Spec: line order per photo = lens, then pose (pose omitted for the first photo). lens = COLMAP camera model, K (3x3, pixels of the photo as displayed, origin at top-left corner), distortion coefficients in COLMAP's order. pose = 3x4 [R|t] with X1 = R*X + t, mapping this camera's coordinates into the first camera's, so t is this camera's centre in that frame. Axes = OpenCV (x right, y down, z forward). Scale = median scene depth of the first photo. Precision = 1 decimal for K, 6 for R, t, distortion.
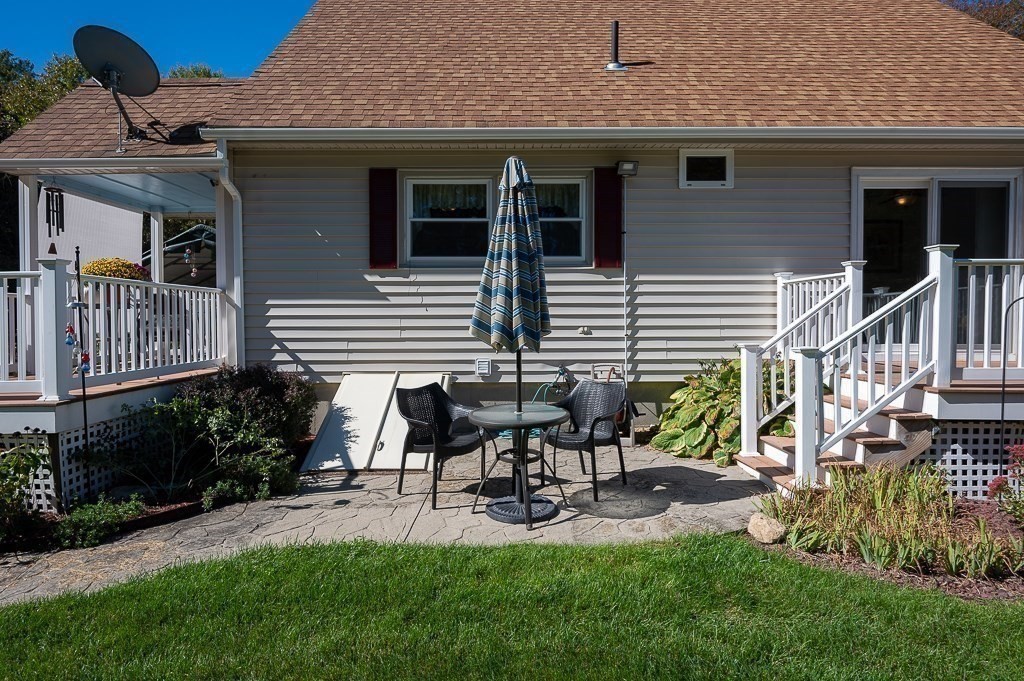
lens RADIAL K [[557.6, 0, 513.5], [0, 557.6, 334.6], [0, 0, 1]] dist [0.004919, 0.000362]
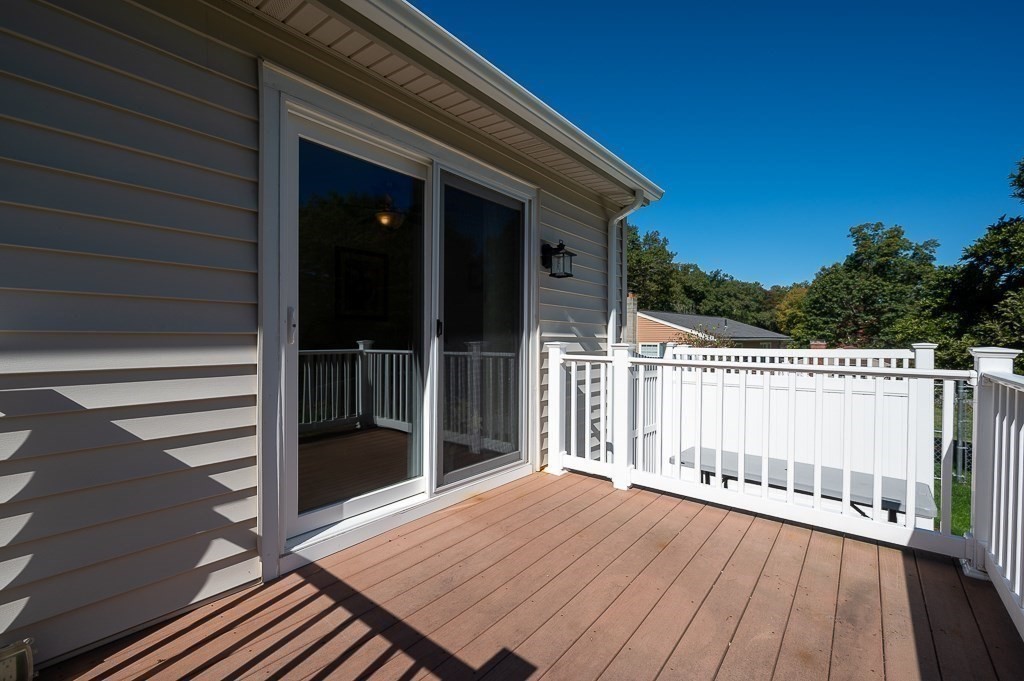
lens RADIAL K [[431.8, 0, 512.0], [0, 431.8, 340.5], [0, 0, 1]] dist [0.002154, 0.000297]
pose [[0.636247, -0.006598, 0.771457, 0.499723], [0.010681, 0.999943, -0.000257, -0.116958], [-0.771412, 0.008404, 0.636281, 0.708005]]
